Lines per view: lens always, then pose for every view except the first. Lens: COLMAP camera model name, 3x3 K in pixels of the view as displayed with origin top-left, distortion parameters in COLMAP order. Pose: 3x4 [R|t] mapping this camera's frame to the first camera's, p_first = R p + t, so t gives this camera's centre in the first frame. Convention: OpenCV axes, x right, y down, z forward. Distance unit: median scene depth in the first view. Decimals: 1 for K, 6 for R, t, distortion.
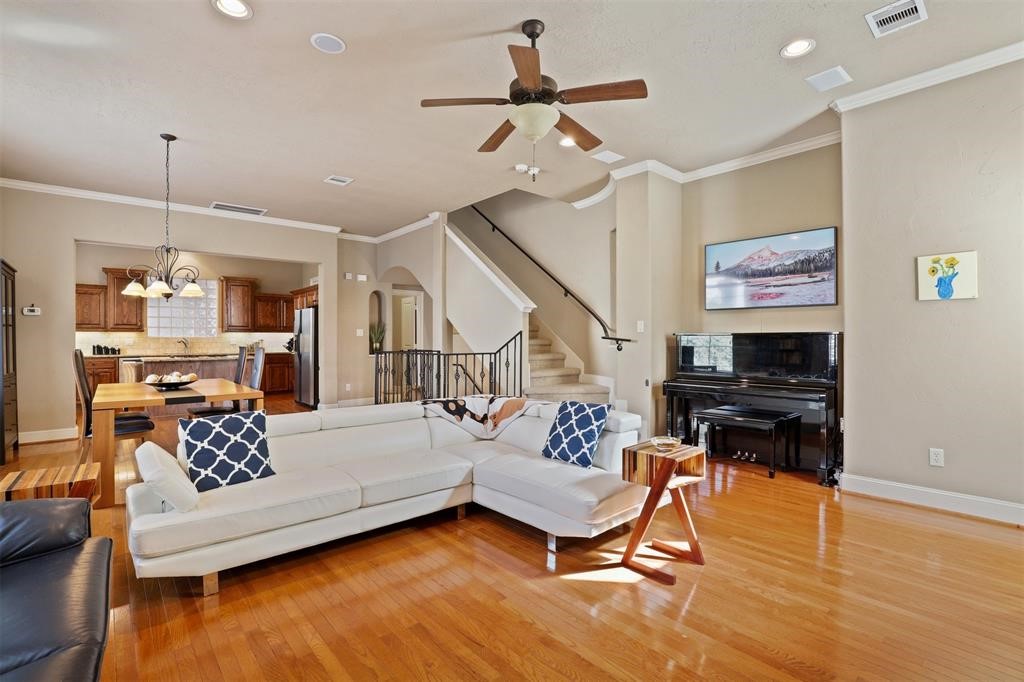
lens RADIAL K [[476.7, 0, 512.8], [0, 476.7, 341.0], [0, 0, 1]] dist [-0.012883, 0.002198]
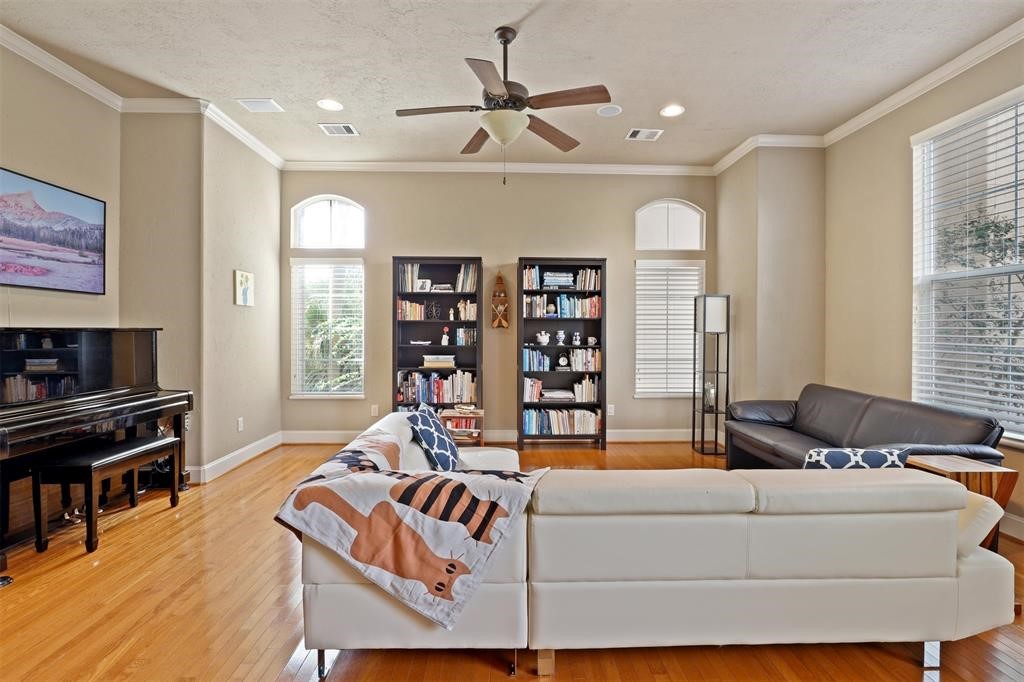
lens RADIAL K [[476.7, 0, 511.9], [0, 476.7, 339.6], [0, 0, 1]] dist [-0.012883, 0.002198]
pose [[-0.764634, -0.012731, 0.644339, -0.399541], [0.001425, 0.999769, 0.021445, -0.013638], [-0.644463, 0.017316, -0.764439, 1.125278]]
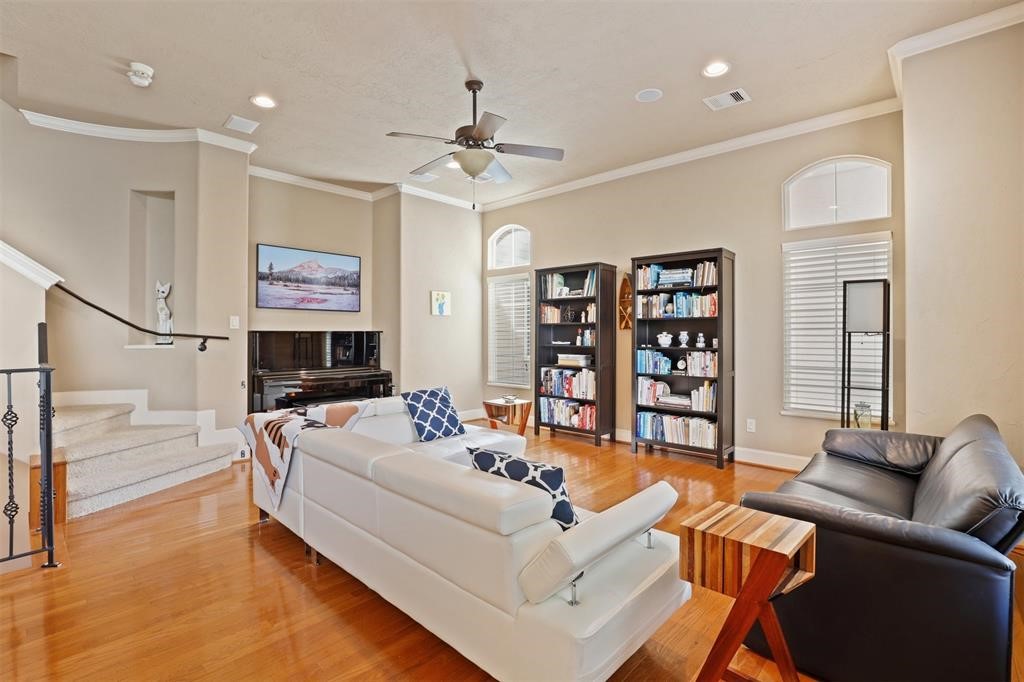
lens RADIAL K [[476.7, 0, 527.4], [0, 476.7, 335.4], [0, 0, 1]] dist [-0.012883, 0.002198]
pose [[-0.112882, -0.001236, 0.993608, -0.765785], [0.006236, 0.999979, 0.001952, -0.005538], [-0.993589, 0.006416, -0.112872, 0.631629]]
